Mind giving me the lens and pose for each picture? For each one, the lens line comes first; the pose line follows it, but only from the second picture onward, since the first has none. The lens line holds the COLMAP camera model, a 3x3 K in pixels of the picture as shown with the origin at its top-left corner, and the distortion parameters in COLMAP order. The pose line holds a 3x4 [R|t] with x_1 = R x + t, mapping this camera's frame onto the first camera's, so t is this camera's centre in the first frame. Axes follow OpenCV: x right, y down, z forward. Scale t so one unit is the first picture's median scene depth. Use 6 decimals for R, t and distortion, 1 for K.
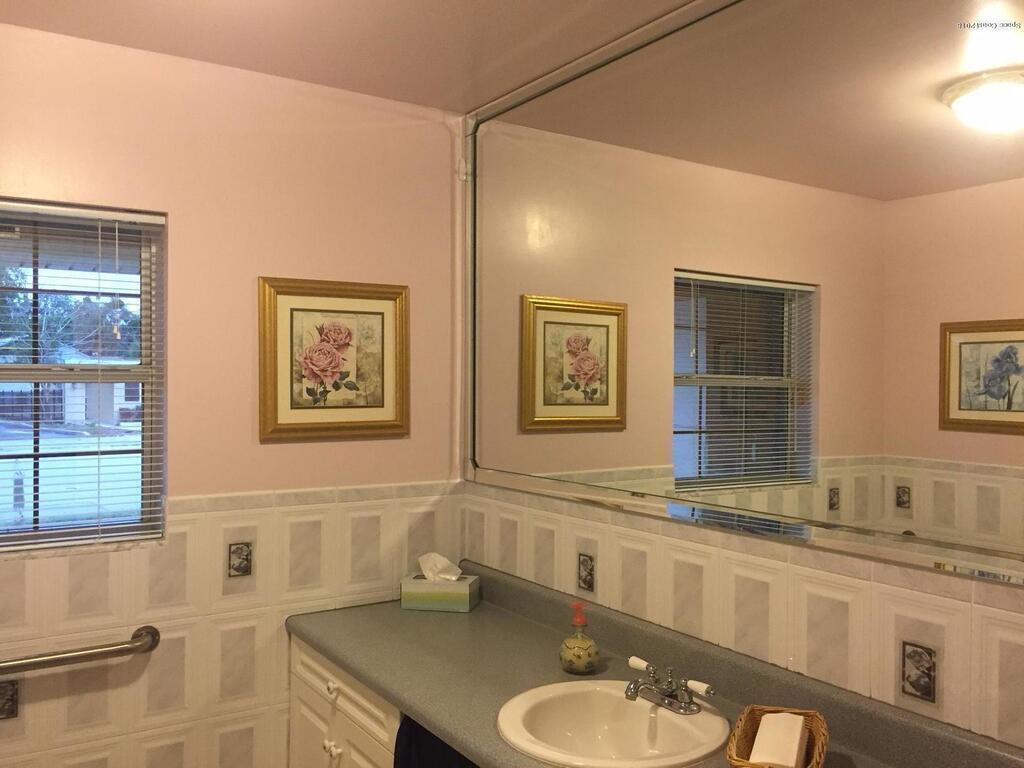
lens RADIAL K [[897.4, 0, 522.1], [0, 897.4, 384.5], [0, 0, 1]] dist [0.073856, -0.092080]
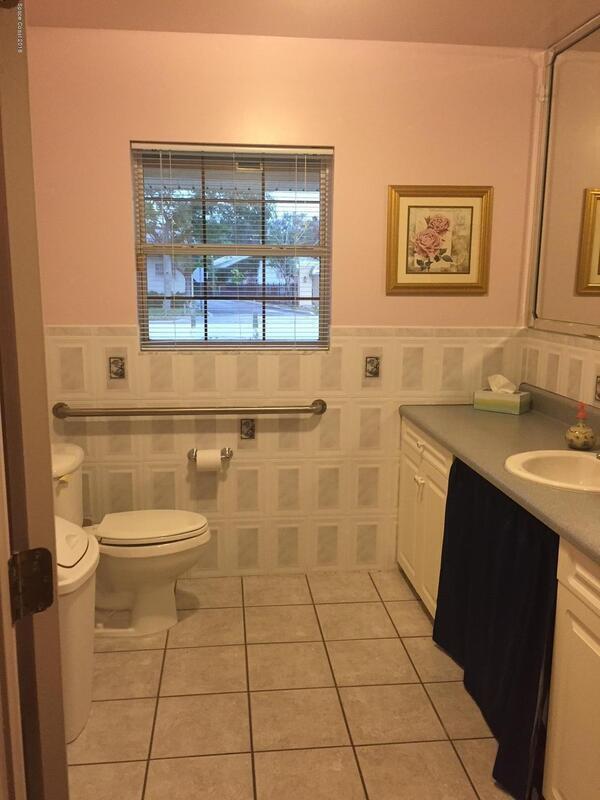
lens RADIAL K [[701.1, 0, 297.9], [0, 701.1, 401.2], [0, 0, 1]] dist [0.073856, -0.092080]
pose [[0.890934, 0.082811, -0.446518, 0.136098], [-0.006300, 0.985393, 0.170179, 0.038765], [0.454088, -0.148805, 0.878442, -0.178282]]
